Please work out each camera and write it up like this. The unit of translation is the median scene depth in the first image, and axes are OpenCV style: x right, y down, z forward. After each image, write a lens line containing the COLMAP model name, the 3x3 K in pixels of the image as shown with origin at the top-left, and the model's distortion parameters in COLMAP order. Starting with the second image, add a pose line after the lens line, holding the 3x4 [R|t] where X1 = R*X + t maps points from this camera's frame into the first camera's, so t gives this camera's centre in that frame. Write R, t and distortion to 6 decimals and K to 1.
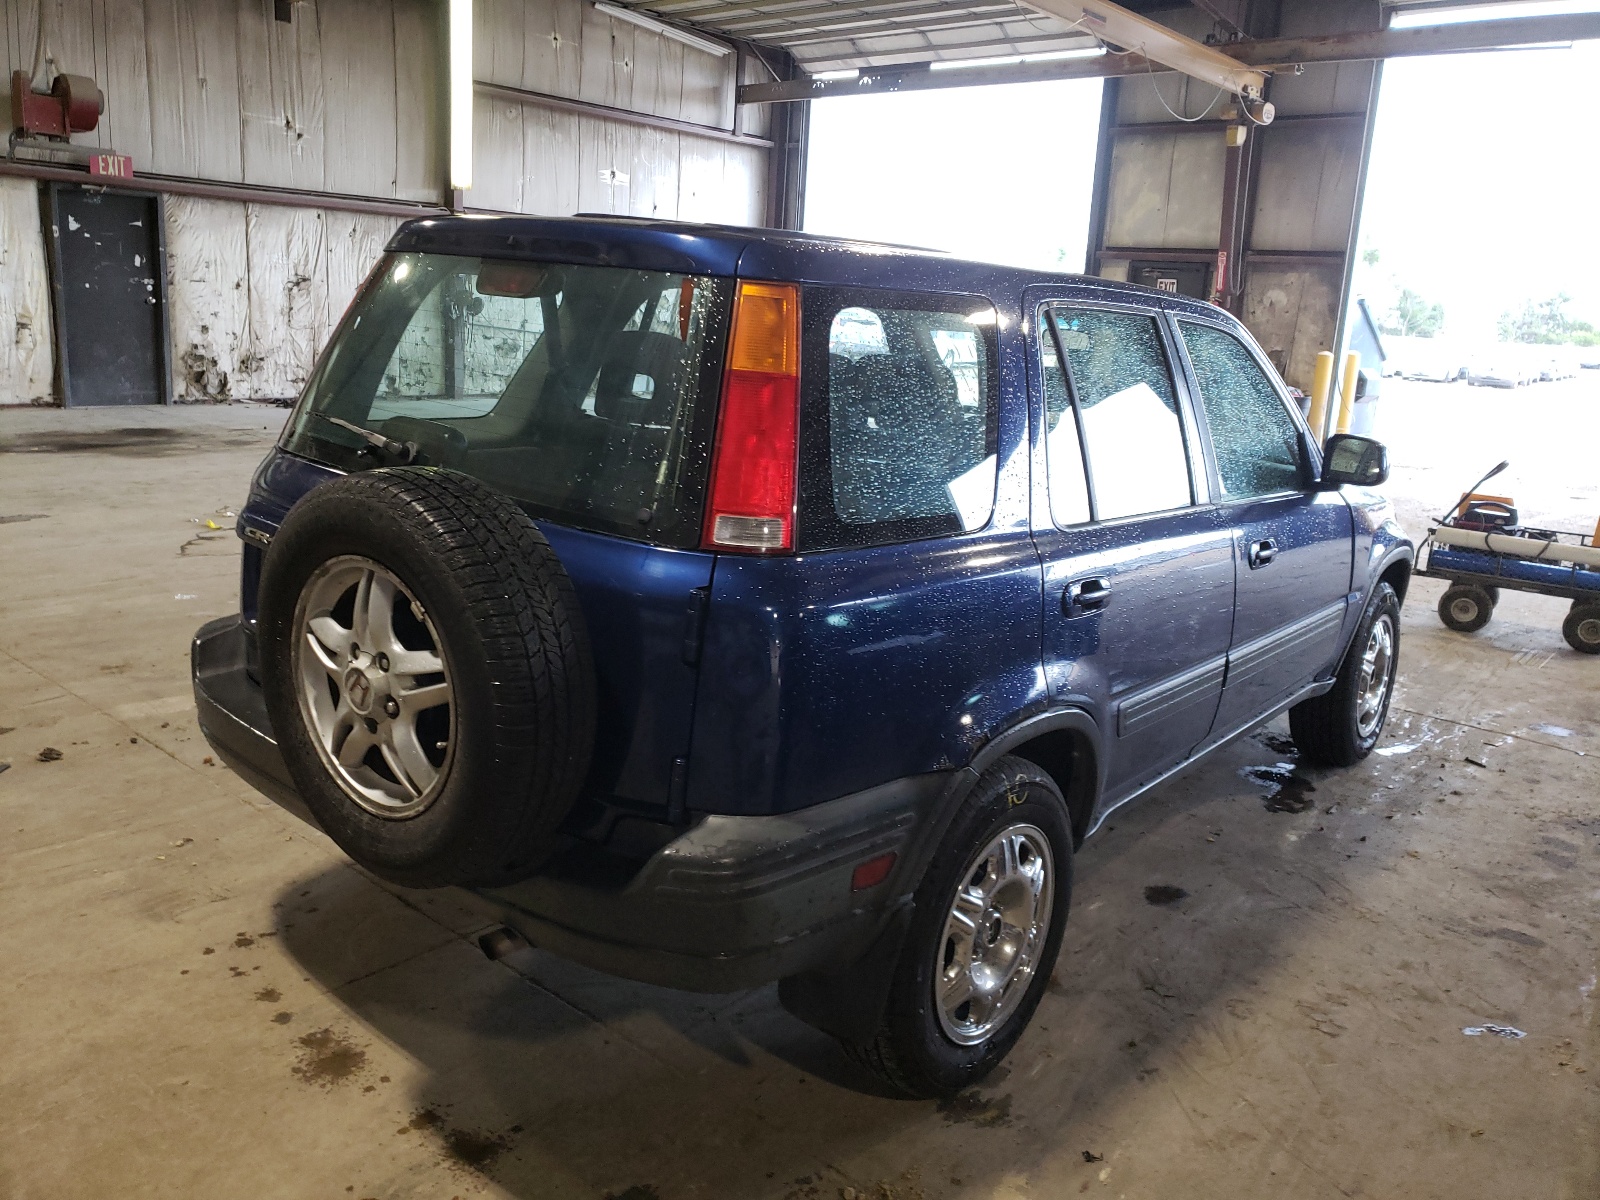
lens RADIAL K [[1231.5, 0, 795.6], [0, 1231.5, 597.7], [0, 0, 1]] dist [0.009579, -0.001792]
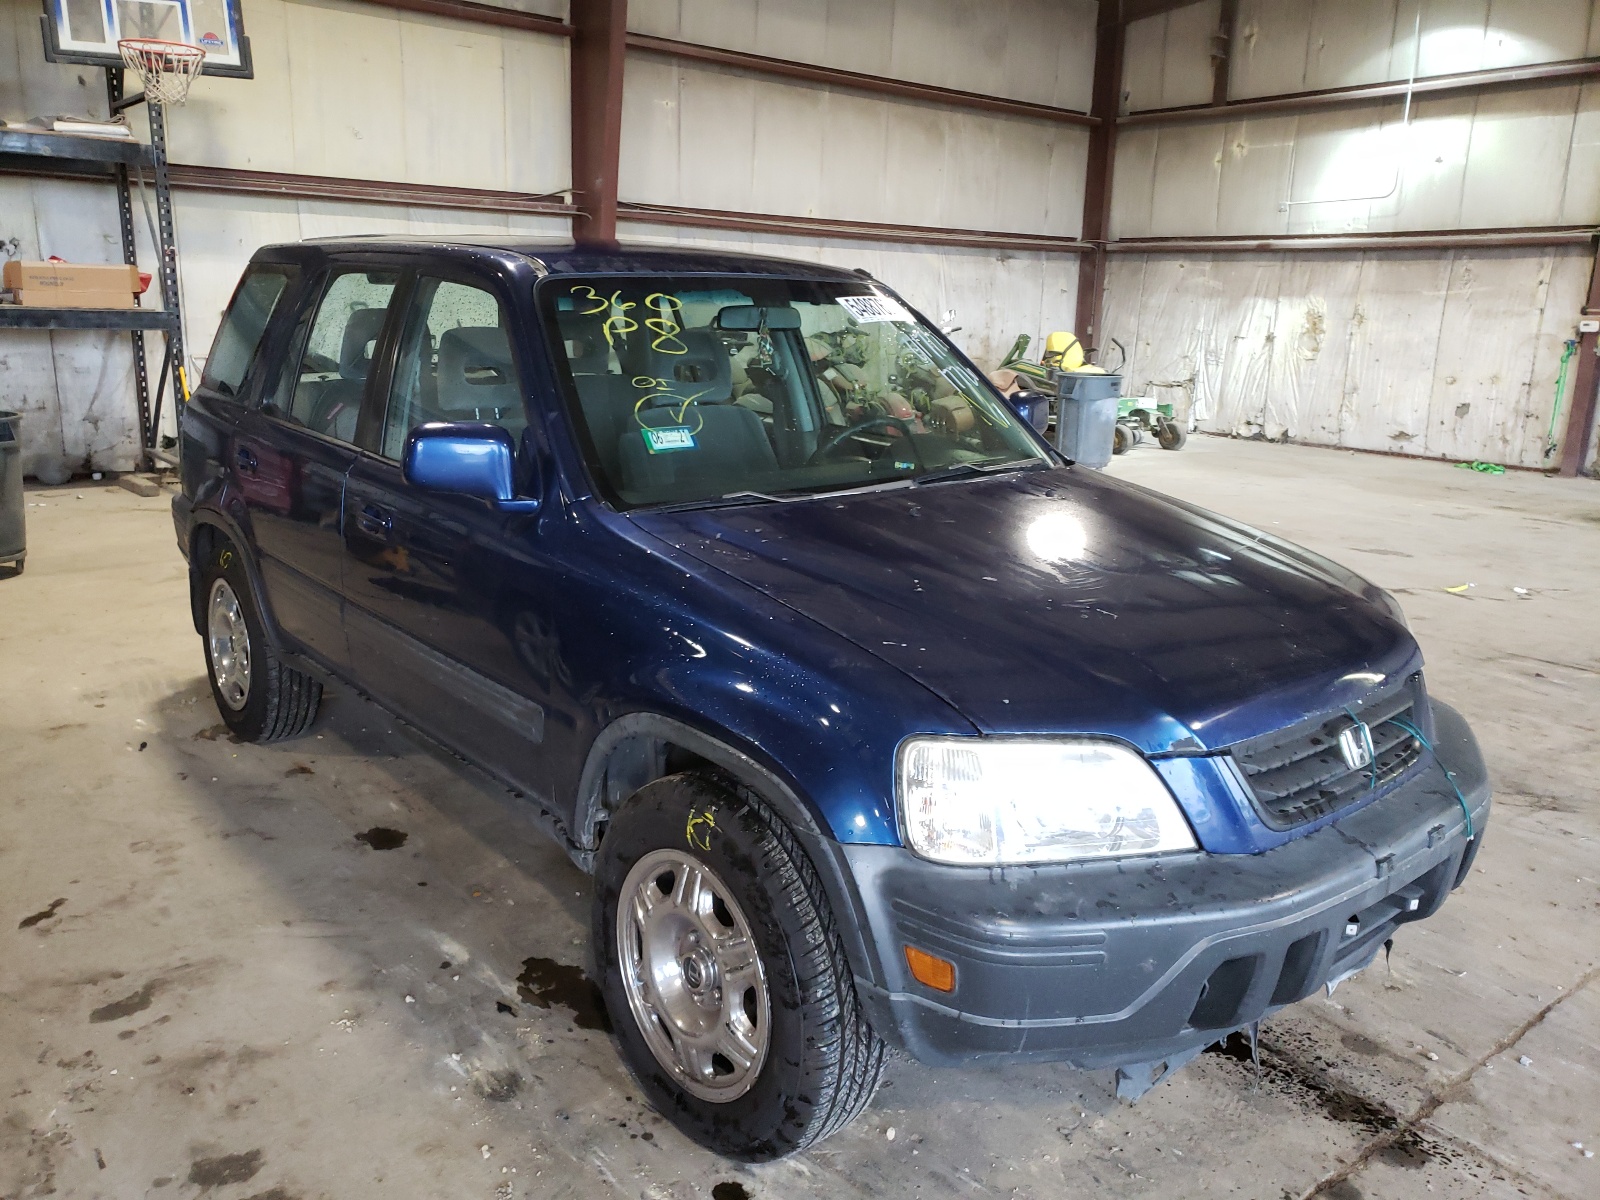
lens RADIAL K [[1231.5, 0, 797.9], [0, 1231.5, 594.4], [0, 0, 1]] dist [0.009579, -0.001792]
pose [[-0.165300, 0.180870, -0.969516, 1.364178], [-0.257898, 0.940907, 0.219503, -0.303519], [0.951927, 0.286320, -0.108886, 1.559363]]
